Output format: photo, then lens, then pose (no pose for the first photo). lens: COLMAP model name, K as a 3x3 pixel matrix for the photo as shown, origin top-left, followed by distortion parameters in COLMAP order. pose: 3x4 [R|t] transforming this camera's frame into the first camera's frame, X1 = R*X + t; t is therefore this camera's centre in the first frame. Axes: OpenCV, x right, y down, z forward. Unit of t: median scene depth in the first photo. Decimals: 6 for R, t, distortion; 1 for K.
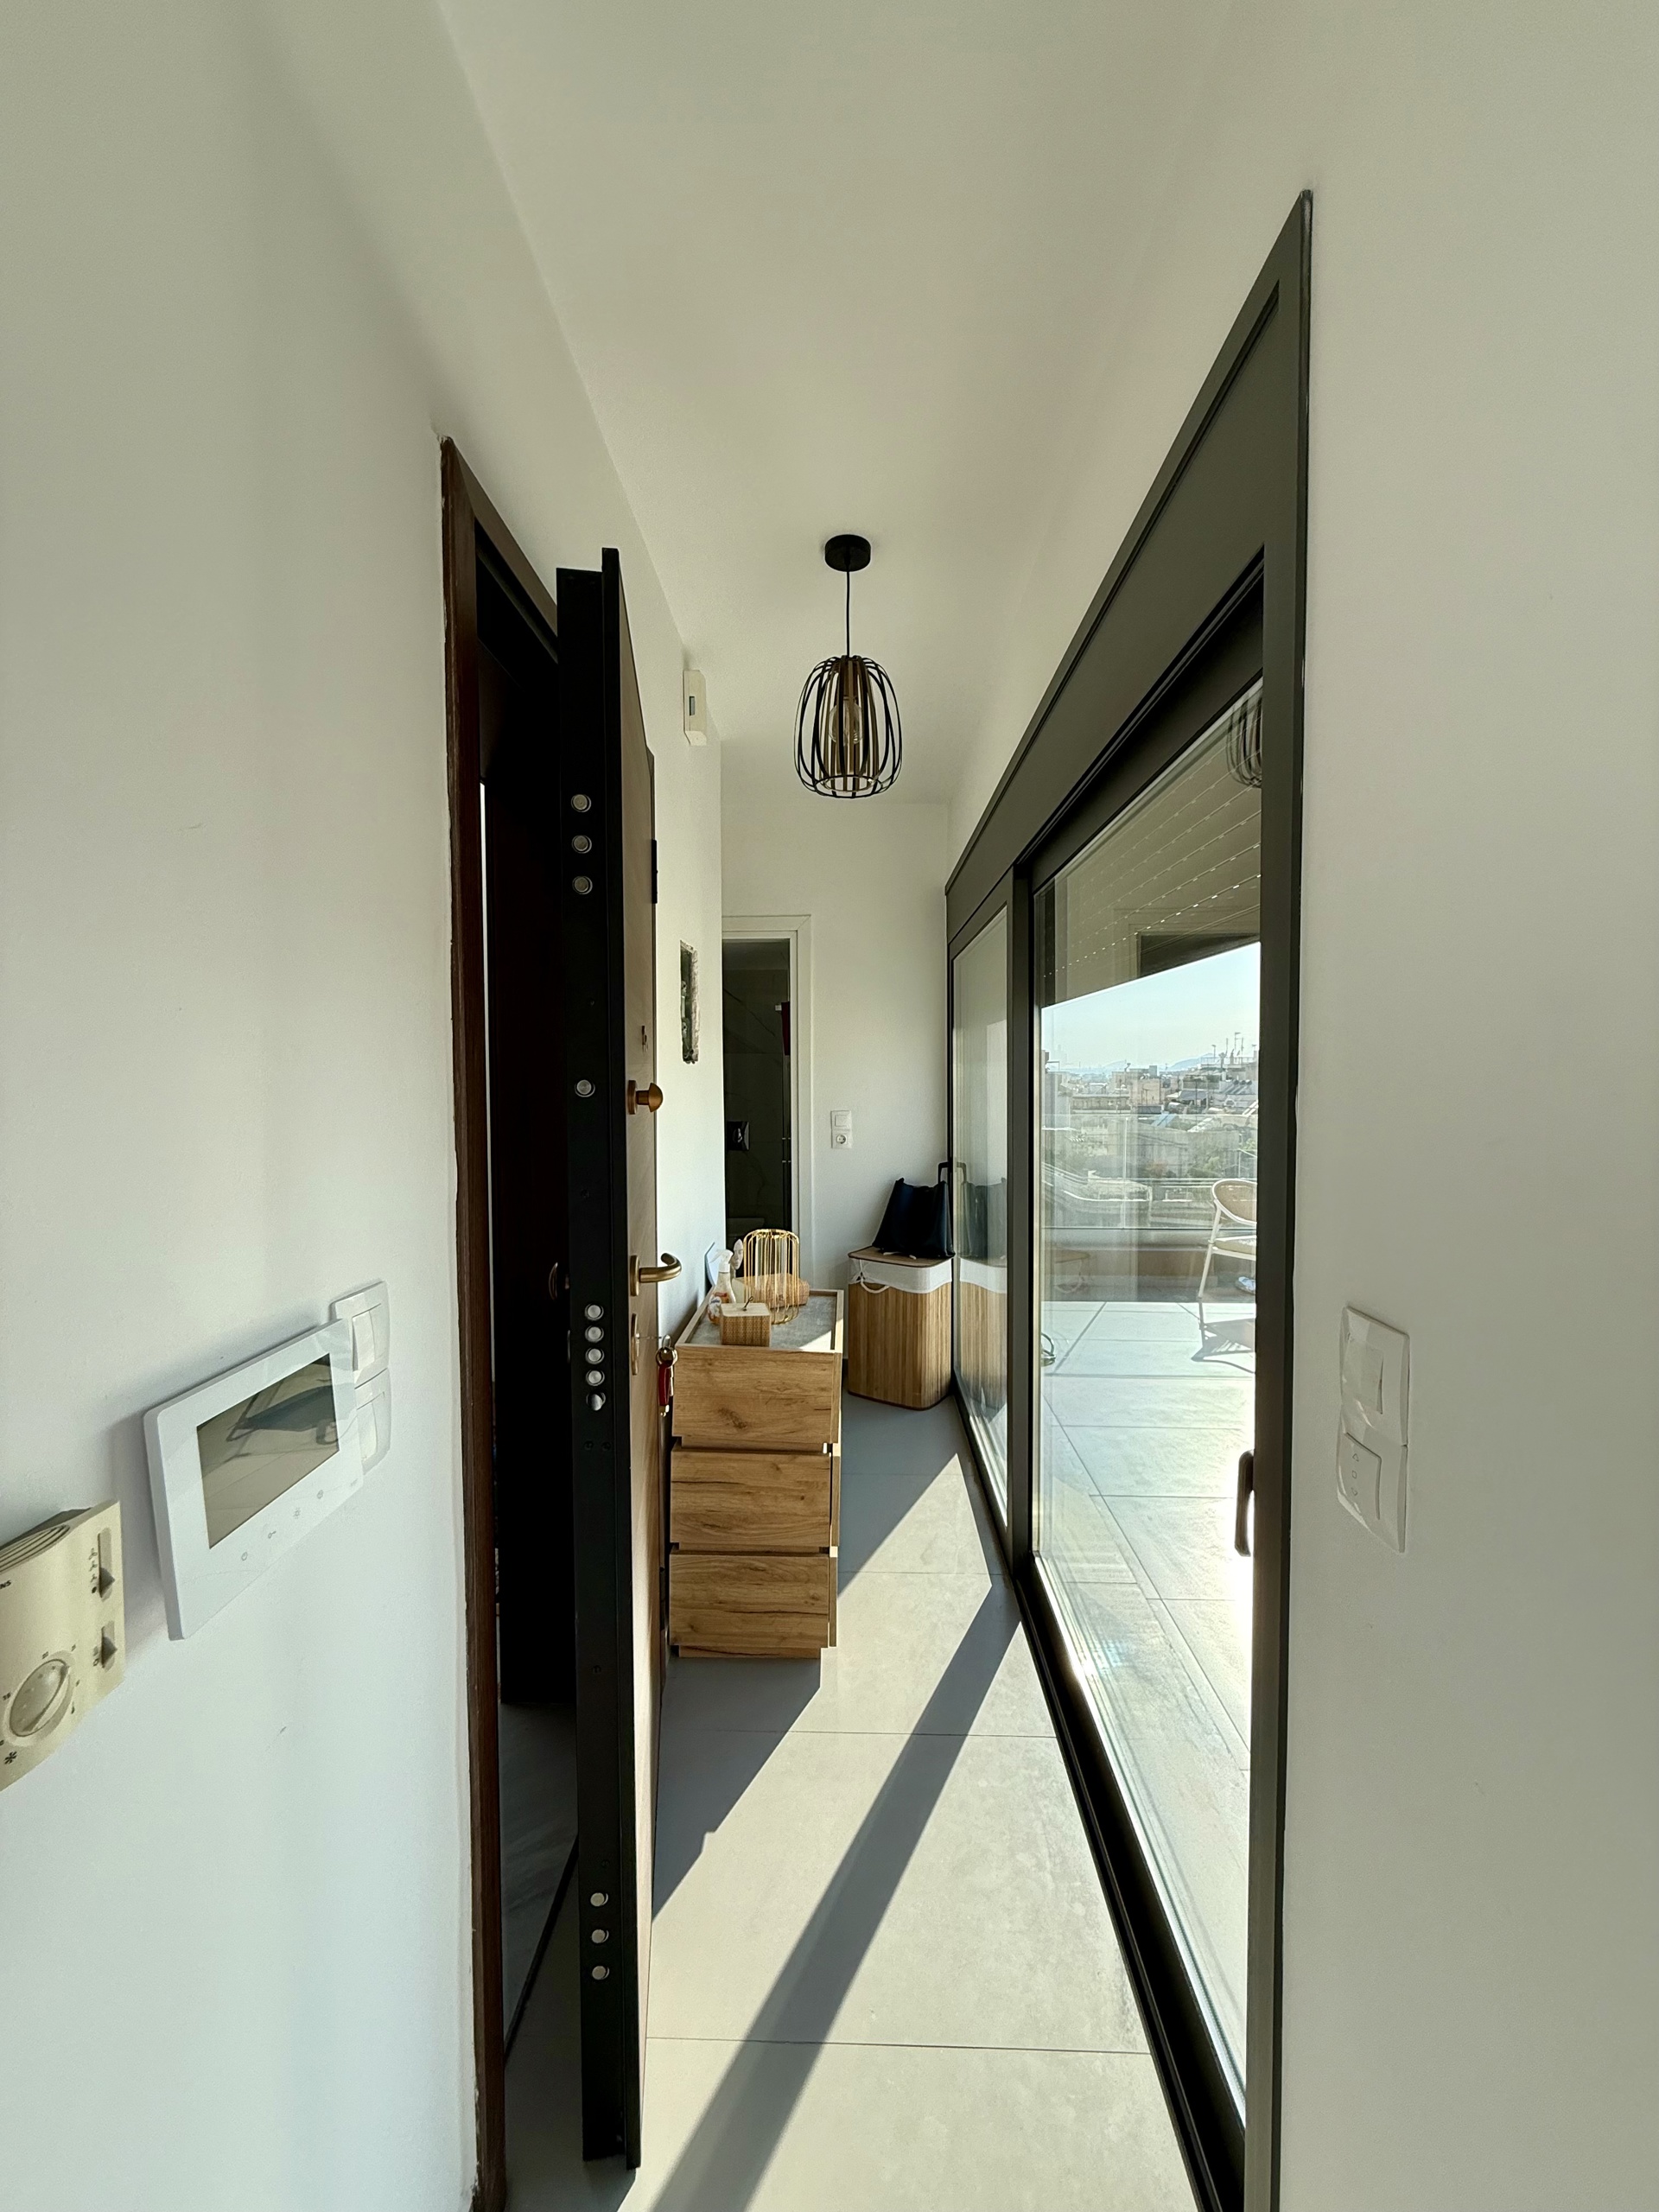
lens RADIAL K [[882.1, 0, 829.7], [0, 882.1, 1105.9], [0, 0, 1]] dist [0.000292, -0.000030]
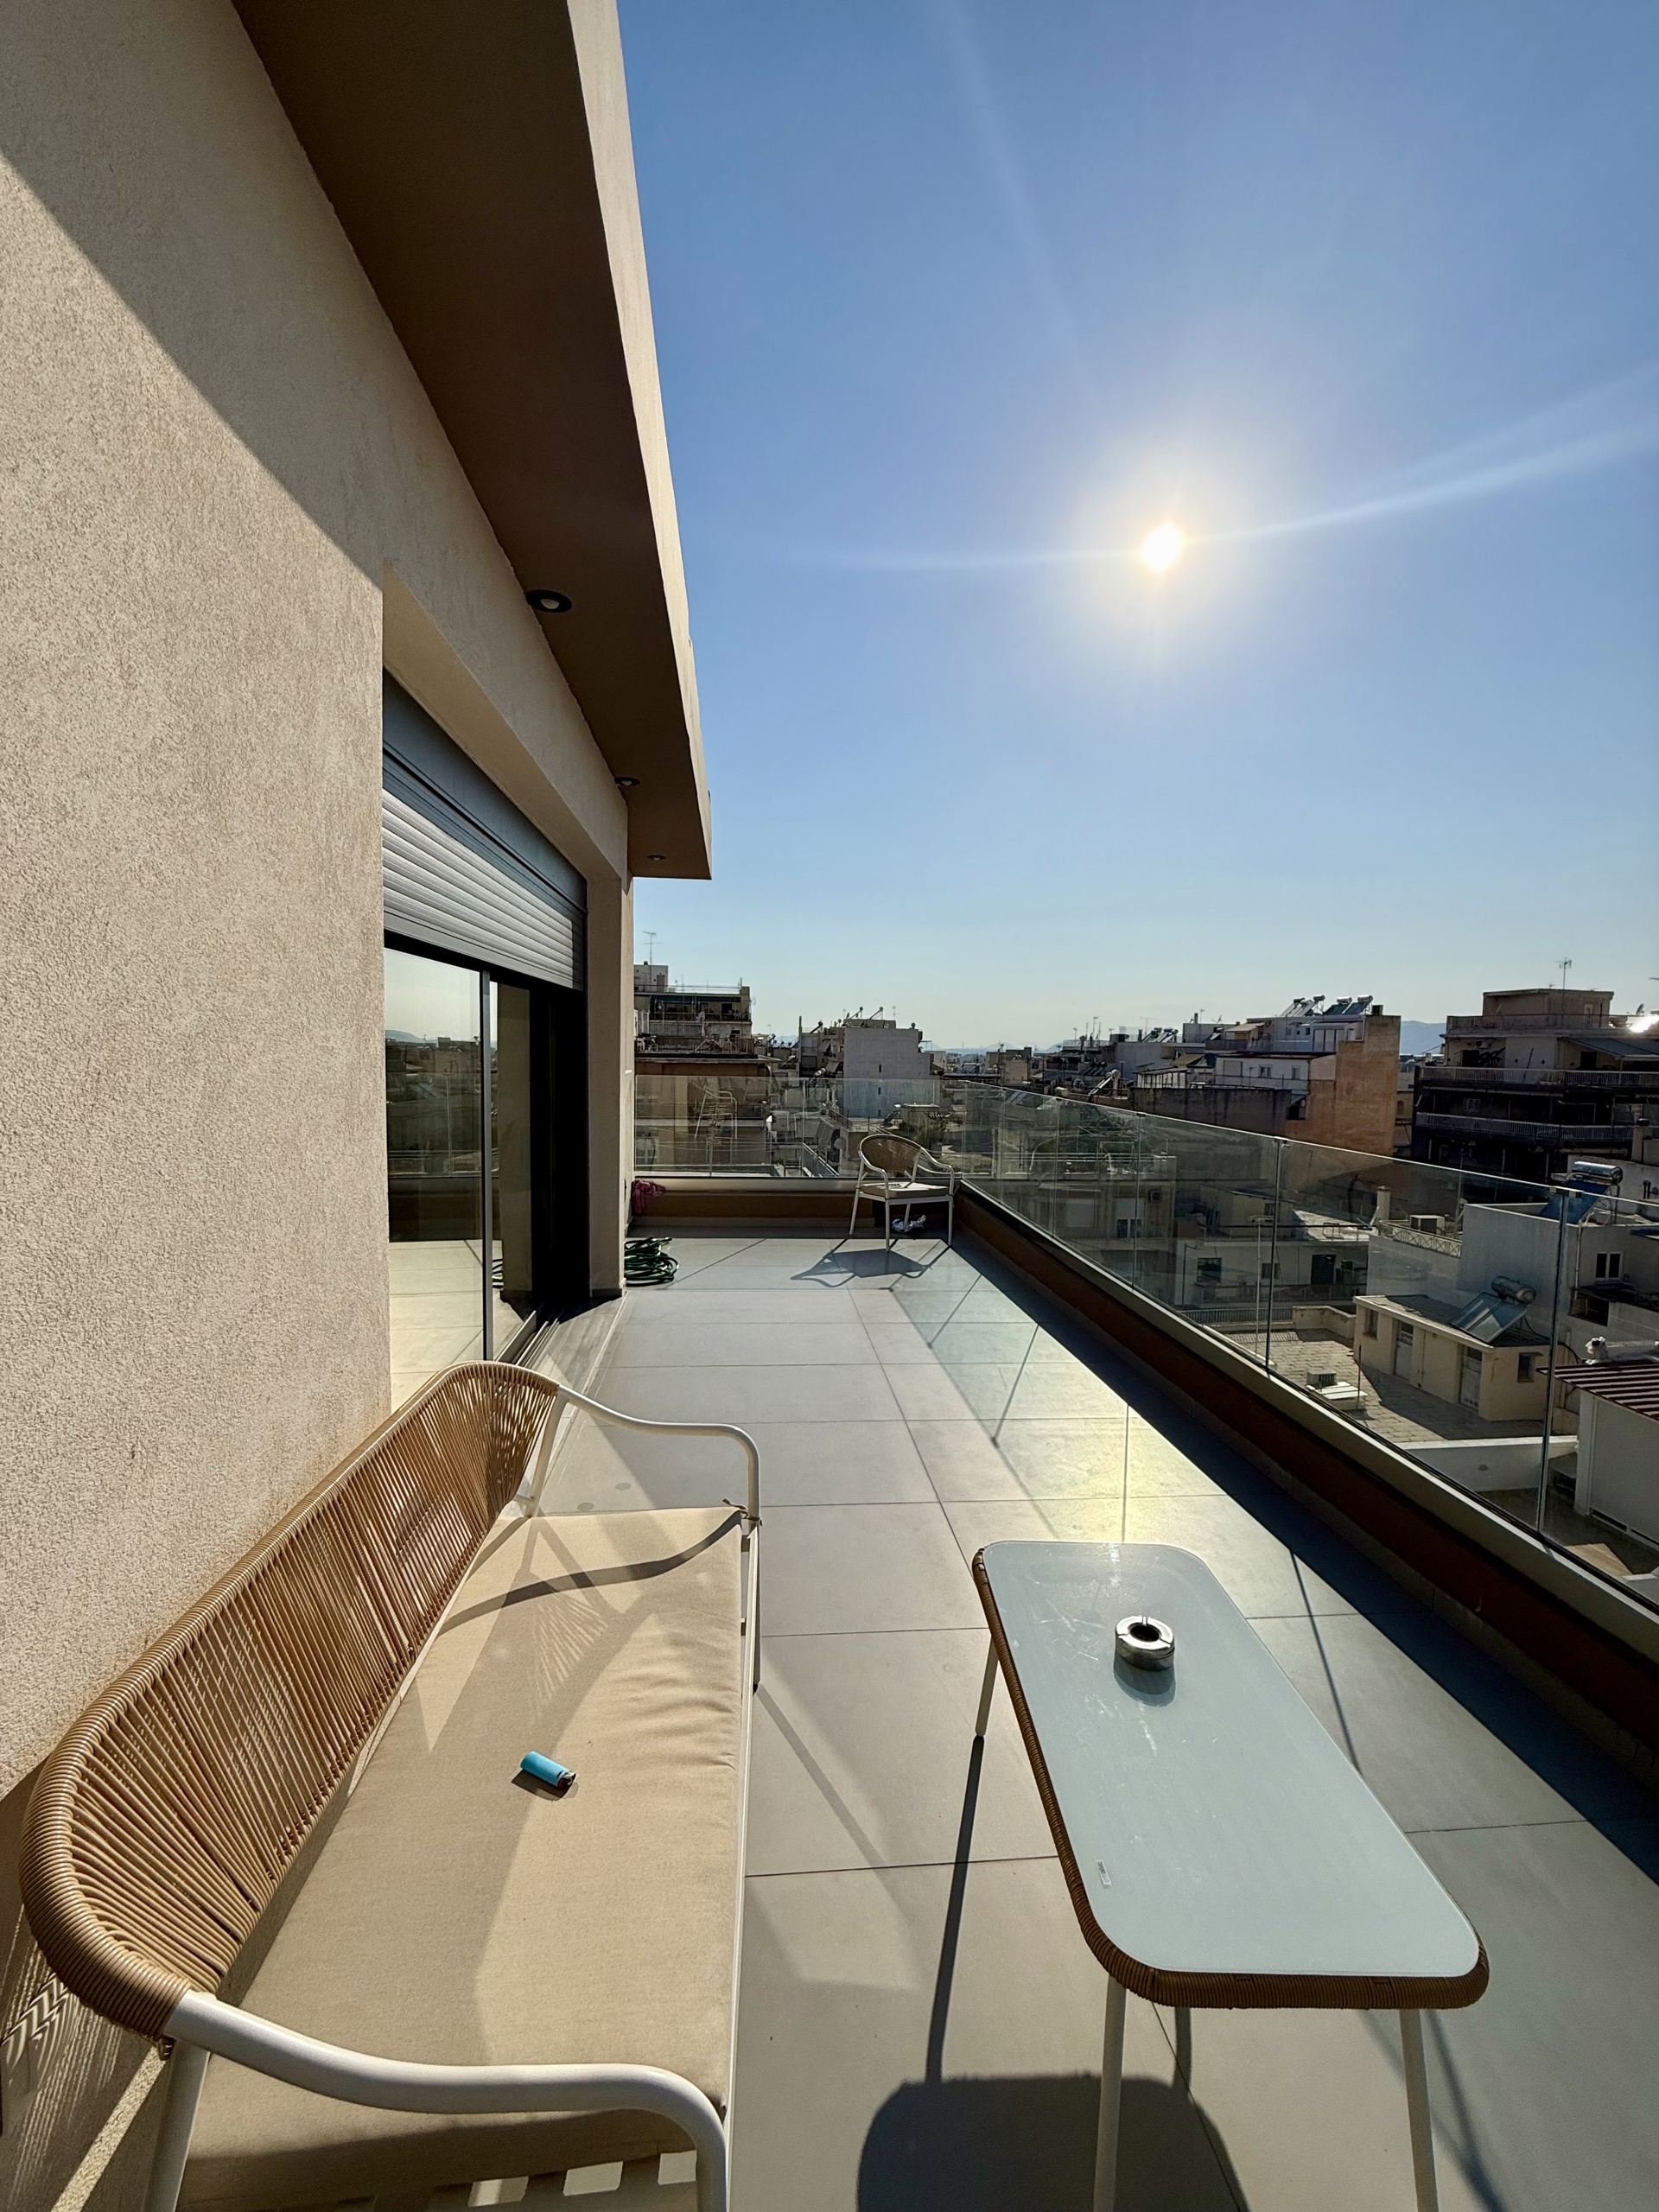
lens RADIAL K [[882.1, 0, 835.6], [0, 882.1, 1103.0], [0, 0, 1]] dist [0.000292, -0.000030]
pose [[0.990517, 0.015173, 0.136548, 0.371184], [-0.018598, 0.999543, 0.023845, 0.018320], [-0.136124, -0.026158, 0.990346, -0.266988]]
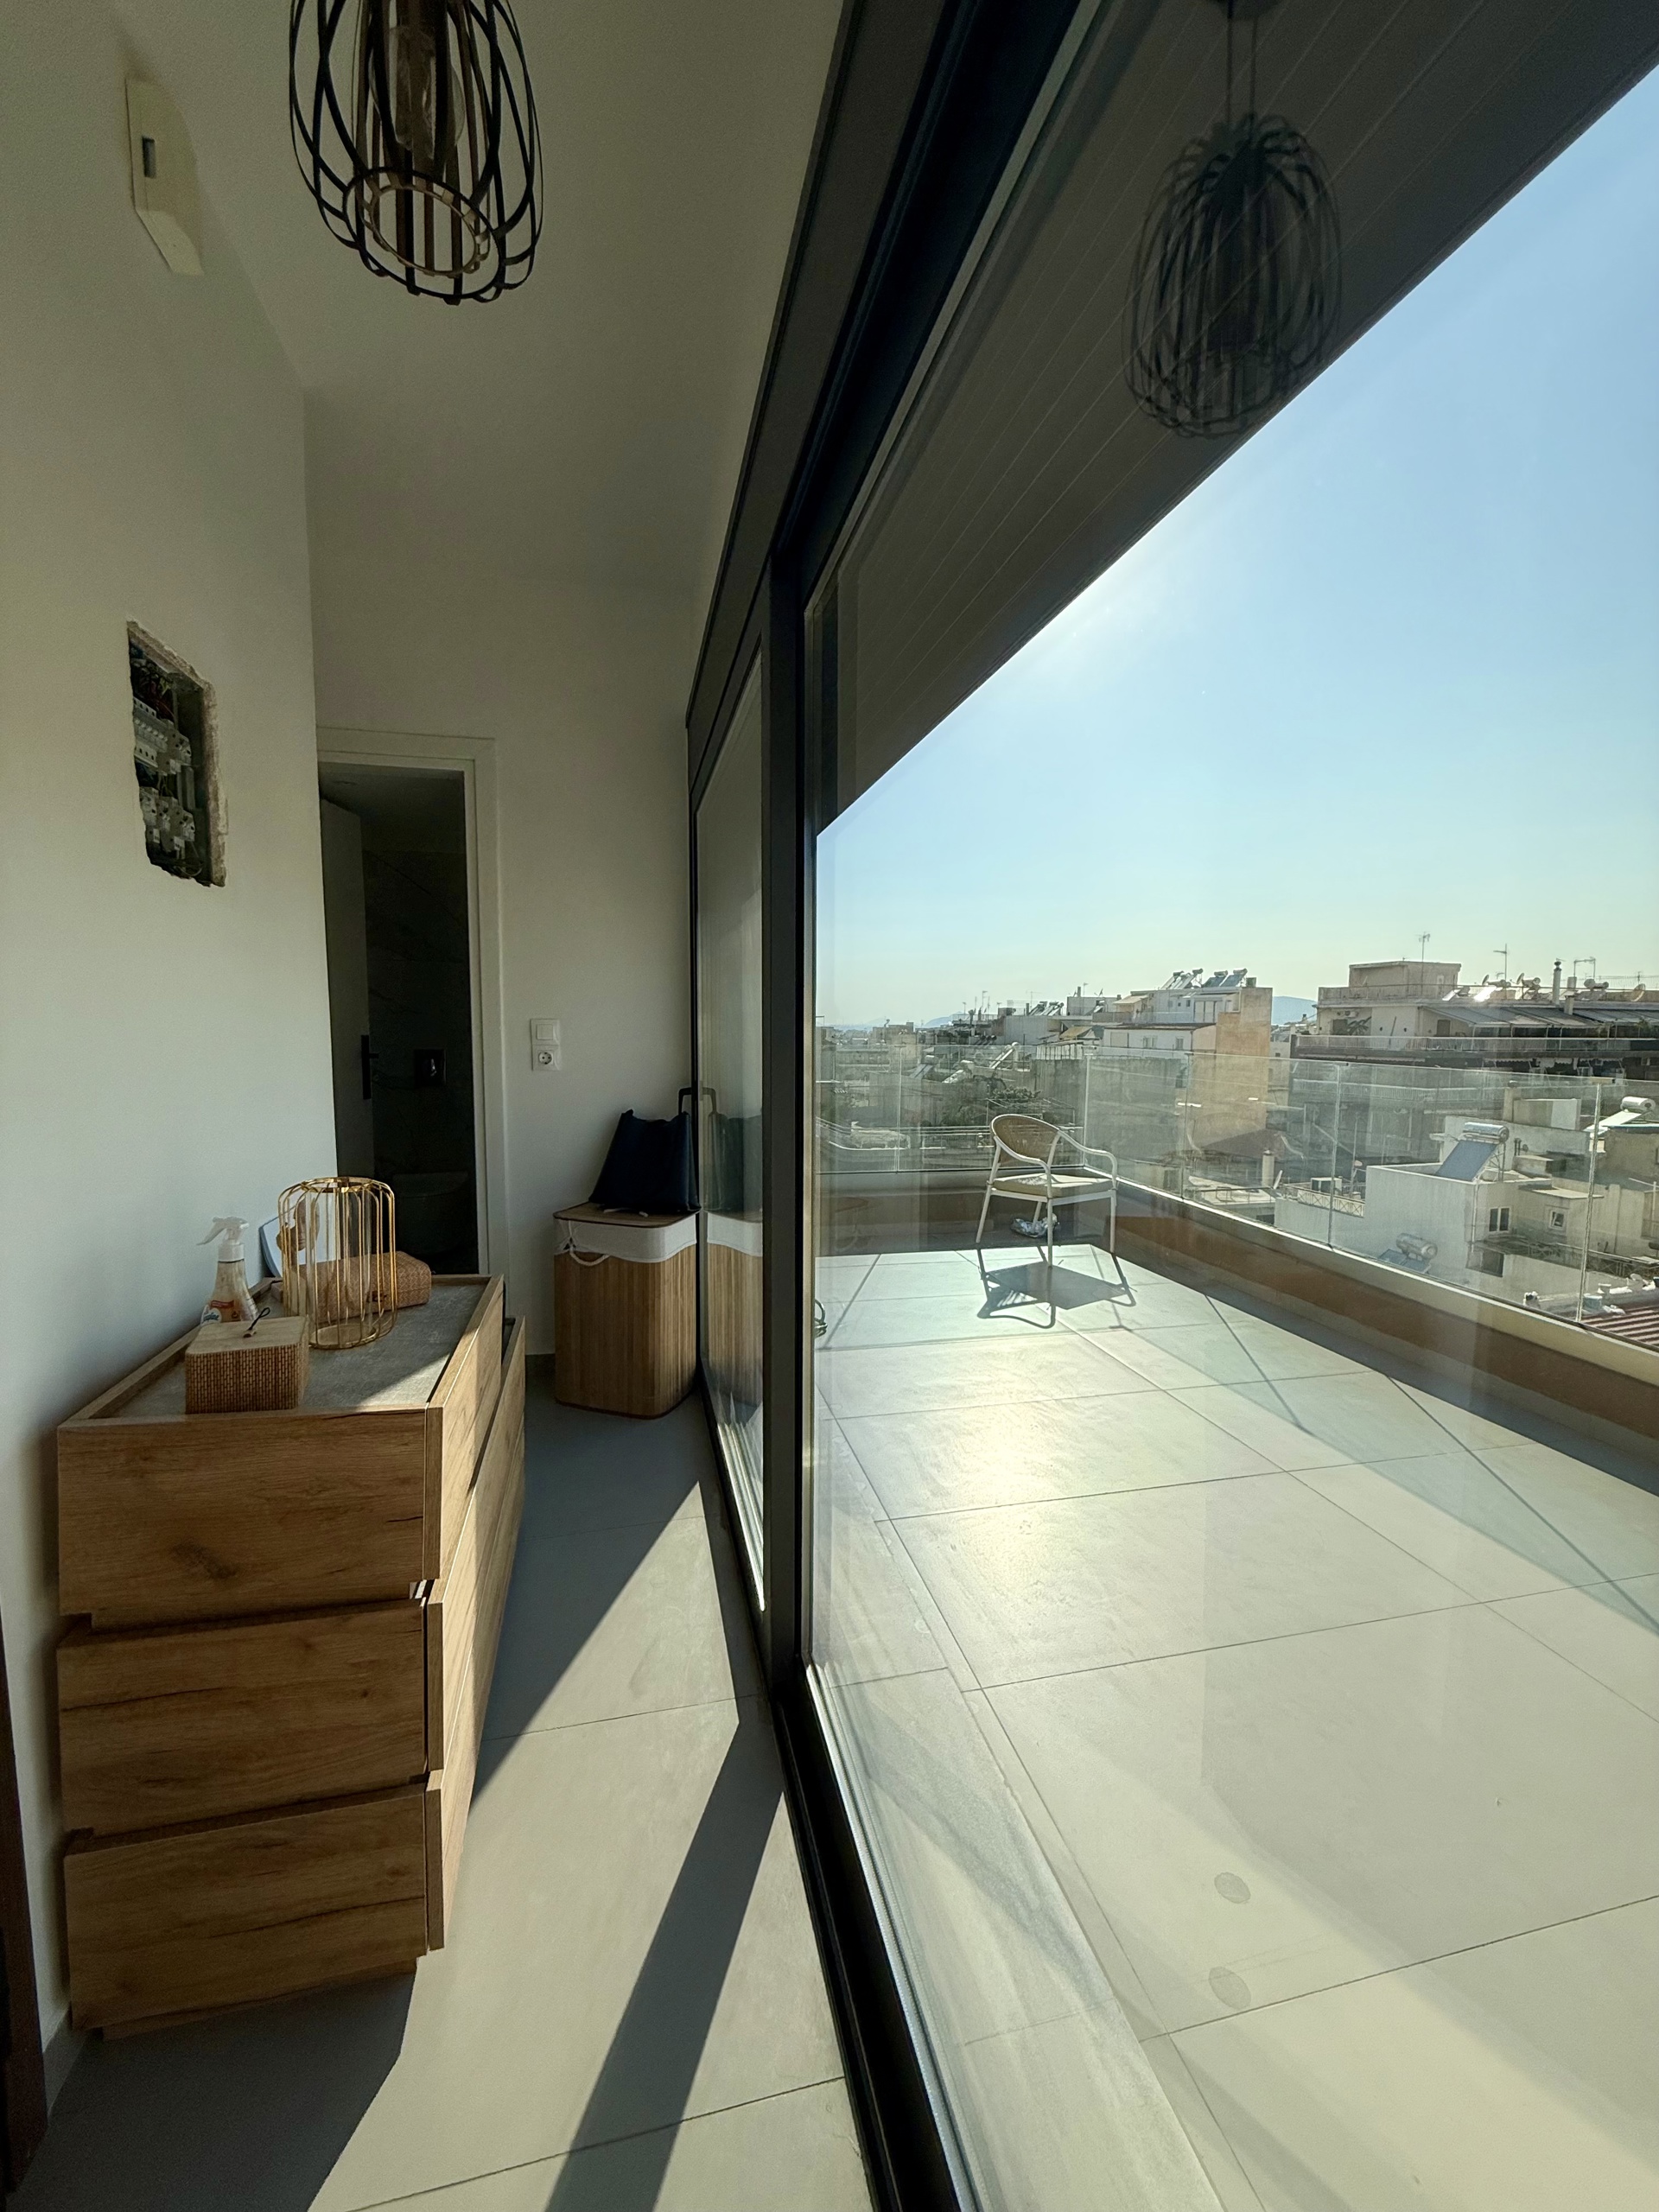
lens RADIAL K [[882.1, 0, 833.8], [0, 882.1, 1107.1], [0, 0, 1]] dist [0.000292, -0.000030]
pose [[0.964869, -0.010812, 0.262509, 0.056760], [-0.003290, 0.998577, 0.053223, 0.042717], [-0.262711, -0.052217, 0.963461, 0.254422]]
